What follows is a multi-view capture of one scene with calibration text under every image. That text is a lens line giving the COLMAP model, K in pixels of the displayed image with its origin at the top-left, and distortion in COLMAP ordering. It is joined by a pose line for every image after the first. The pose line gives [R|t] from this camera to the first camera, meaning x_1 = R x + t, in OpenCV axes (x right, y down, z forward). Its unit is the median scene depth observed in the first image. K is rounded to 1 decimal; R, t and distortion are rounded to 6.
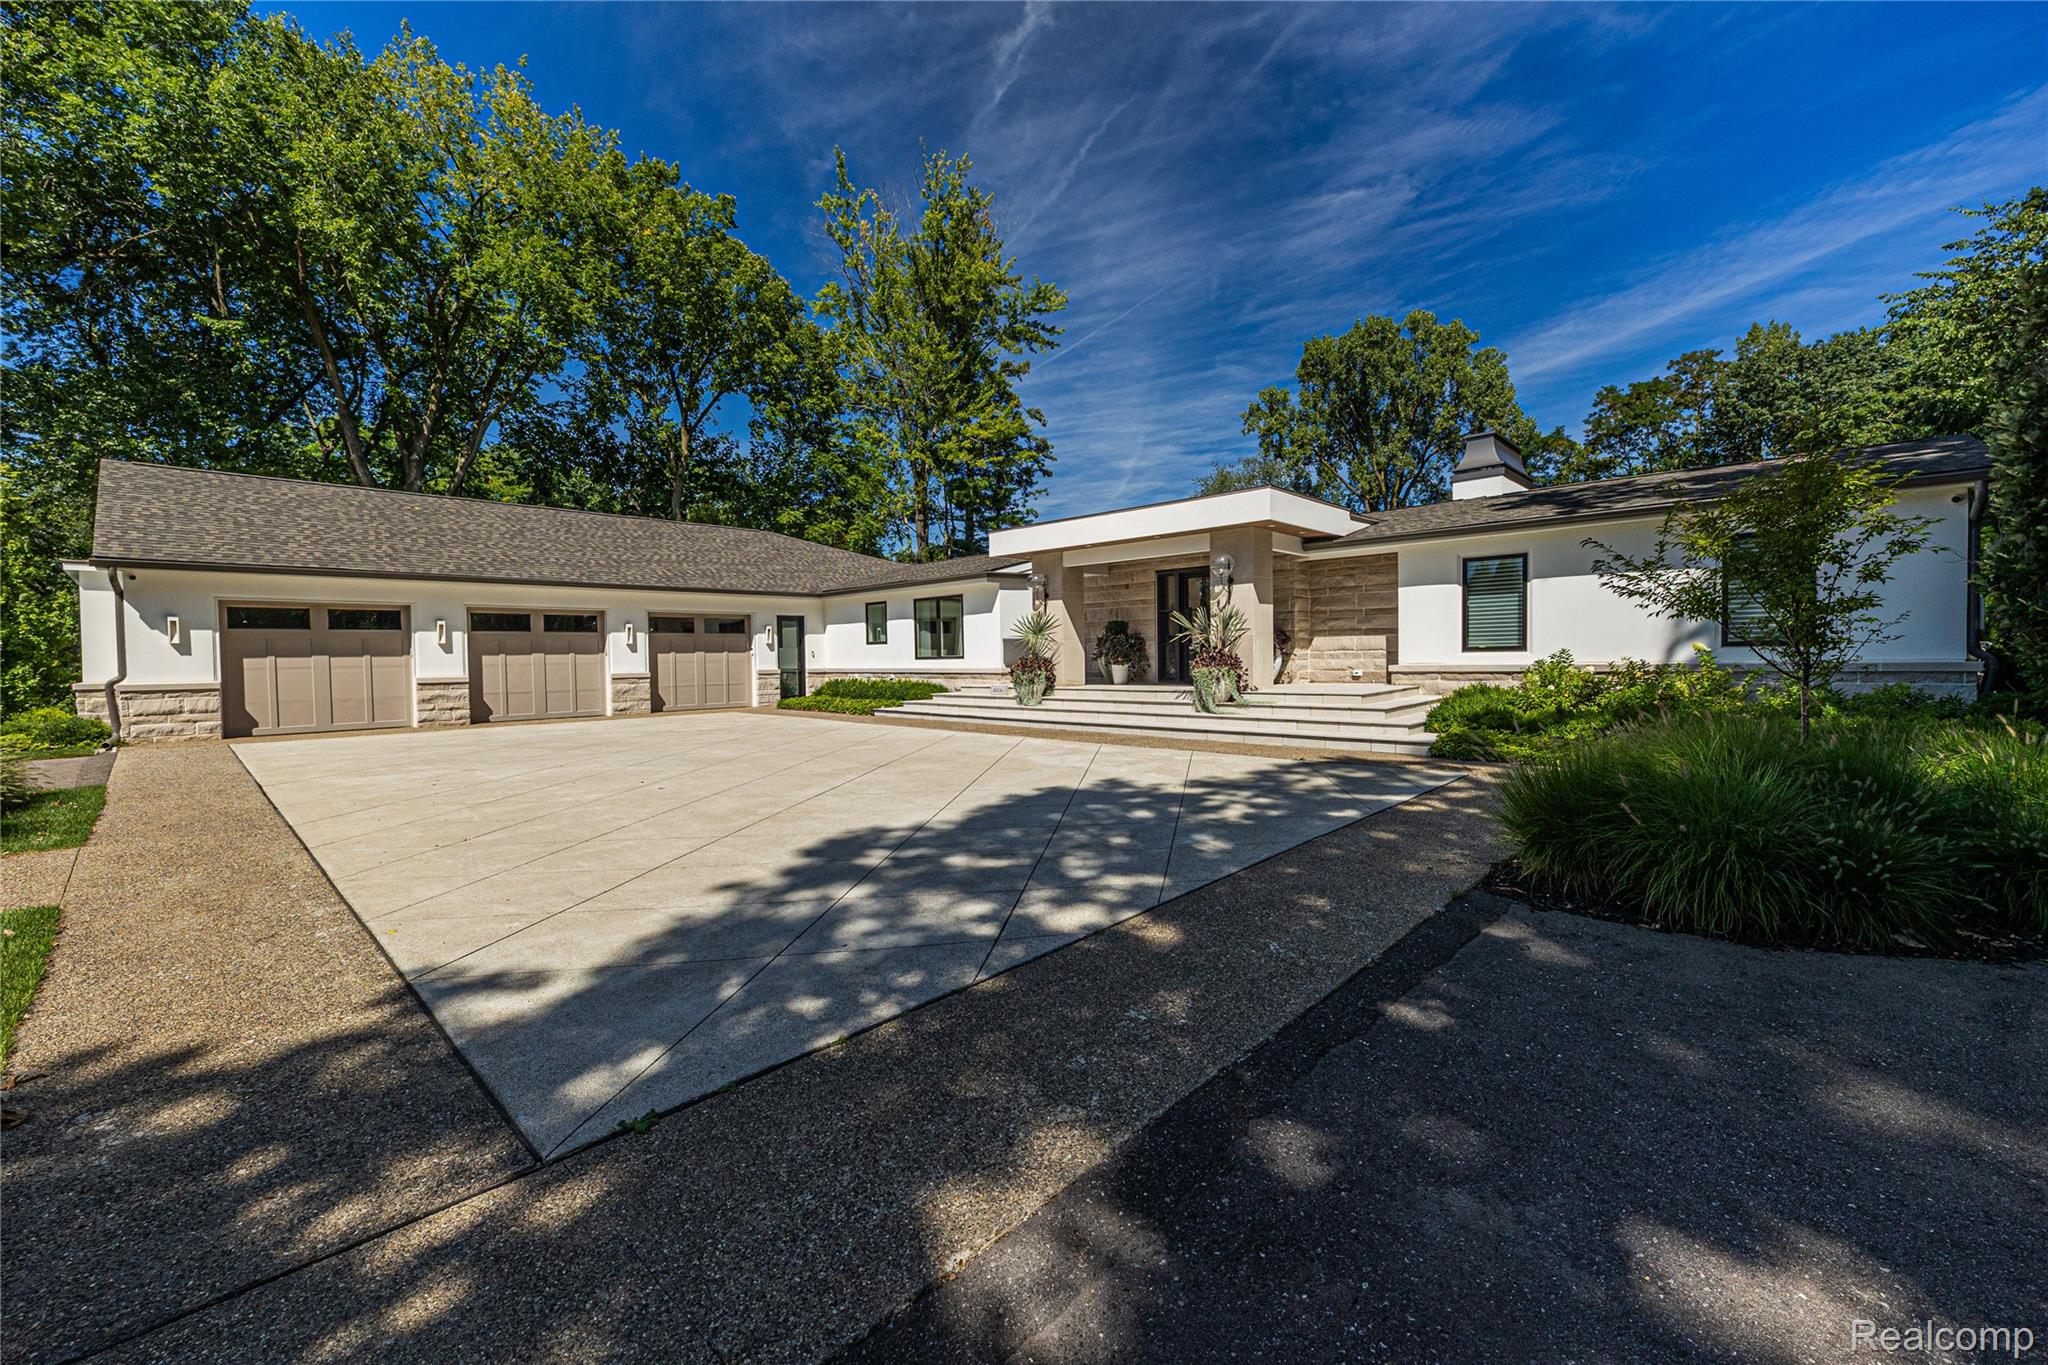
lens RADIAL K [[807.1, 0, 996.4], [0, 807.1, 672.0], [0, 0, 1]] dist [0.000480, -0.000133]
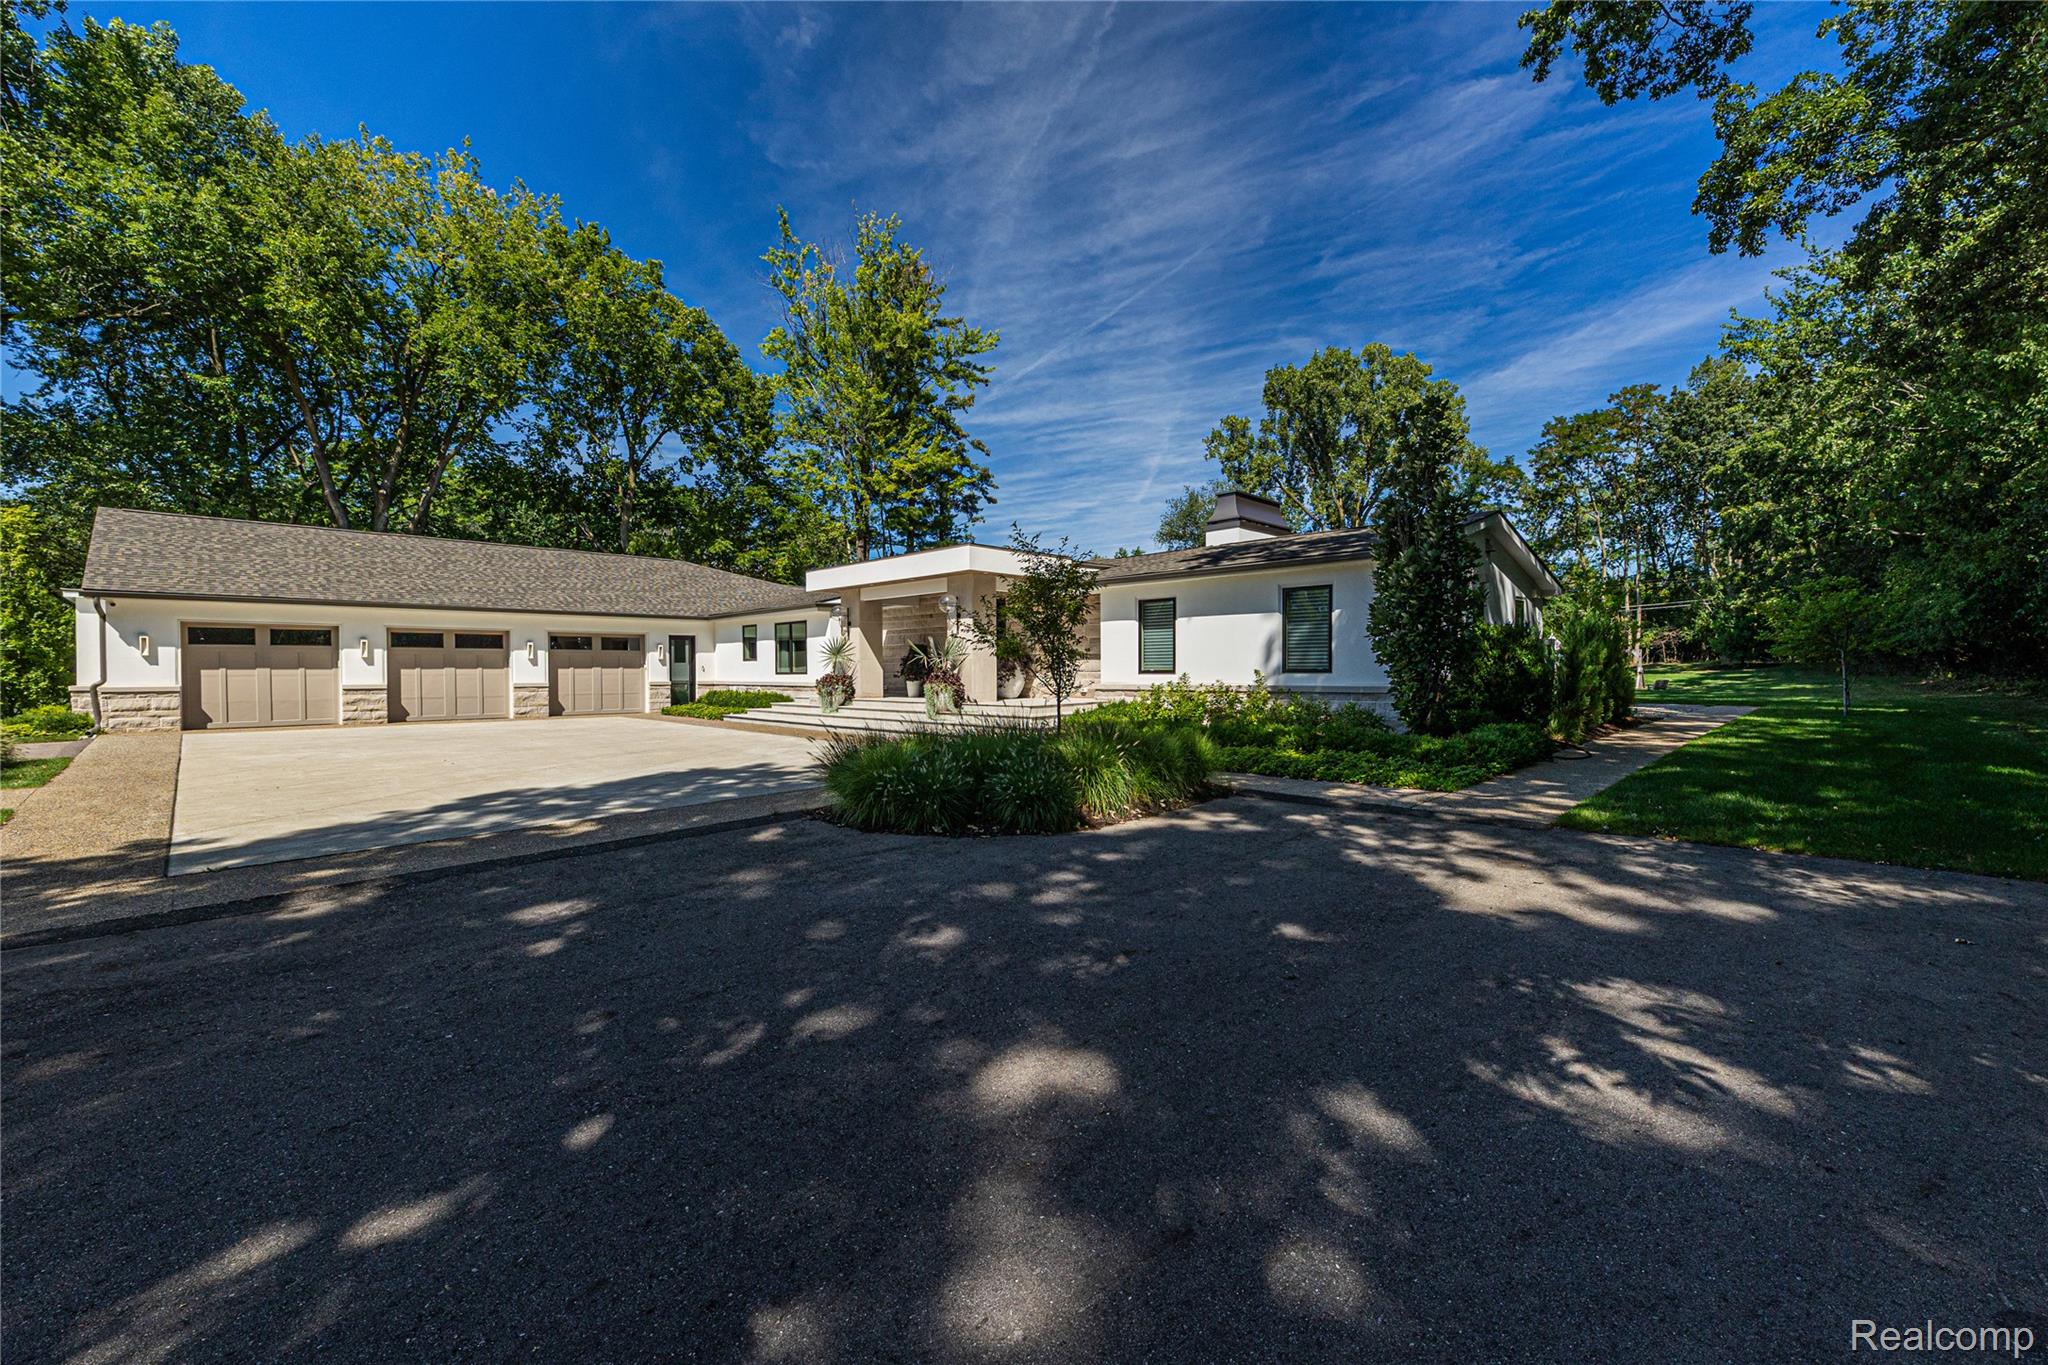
lens RADIAL K [[830.6, 0, 1024.0], [0, 830.6, 682.5], [0, 0, 1]] dist [-0.001978, -0.000014]
pose [[0.999753, 0.011901, -0.018779, 0.285177], [-0.012002, 0.999914, -0.005278, -0.001637], [0.018715, 0.005502, 0.999810, -0.205662]]
